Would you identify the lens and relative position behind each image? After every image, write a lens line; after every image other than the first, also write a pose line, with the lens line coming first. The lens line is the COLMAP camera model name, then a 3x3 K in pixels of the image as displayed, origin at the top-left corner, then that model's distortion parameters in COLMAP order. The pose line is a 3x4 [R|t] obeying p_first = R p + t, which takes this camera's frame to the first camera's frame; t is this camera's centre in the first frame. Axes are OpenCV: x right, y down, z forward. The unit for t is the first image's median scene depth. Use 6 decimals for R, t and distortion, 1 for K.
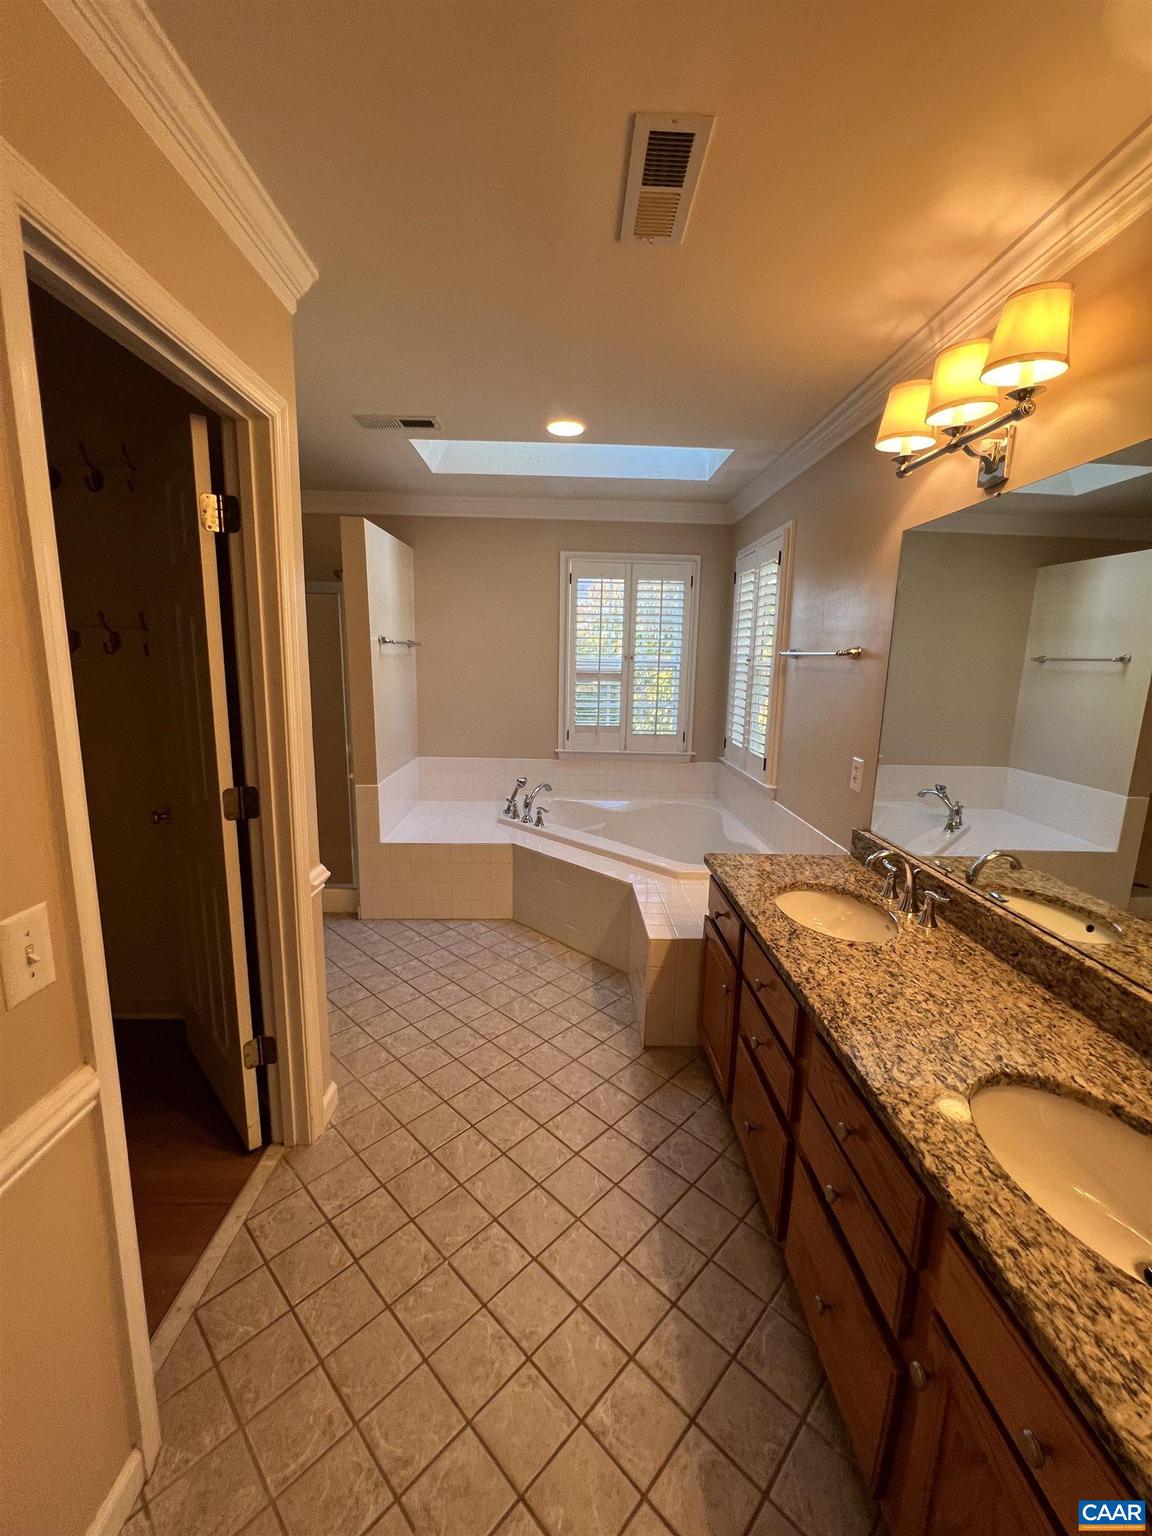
lens RADIAL K [[613.6, 0, 573.1], [0, 613.6, 771.6], [0, 0, 1]] dist [-0.002736, 0.000310]
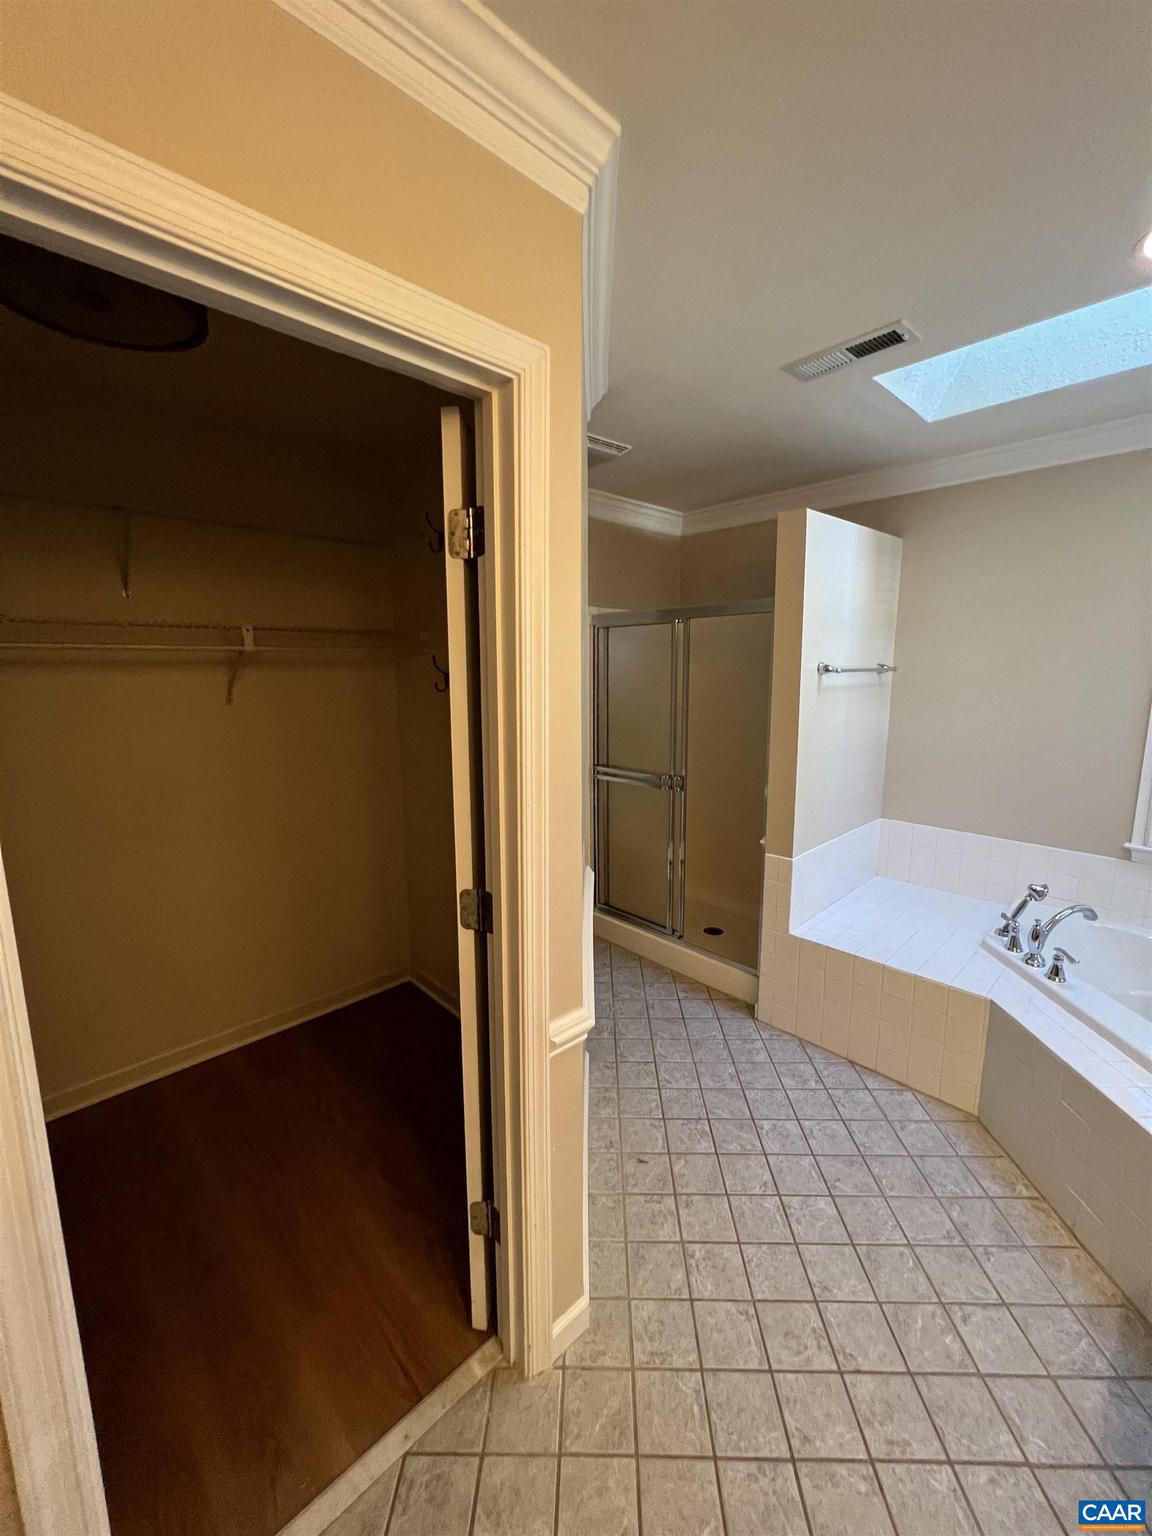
lens RADIAL K [[613.6, 0, 577.4], [0, 613.6, 771.2], [0, 0, 1]] dist [-0.002736, 0.000310]
pose [[0.681072, 0.101411, -0.725160, 0.040618], [-0.113746, 0.992993, 0.032036, -0.081888], [0.723328, 0.060665, 0.687835, 0.284173]]
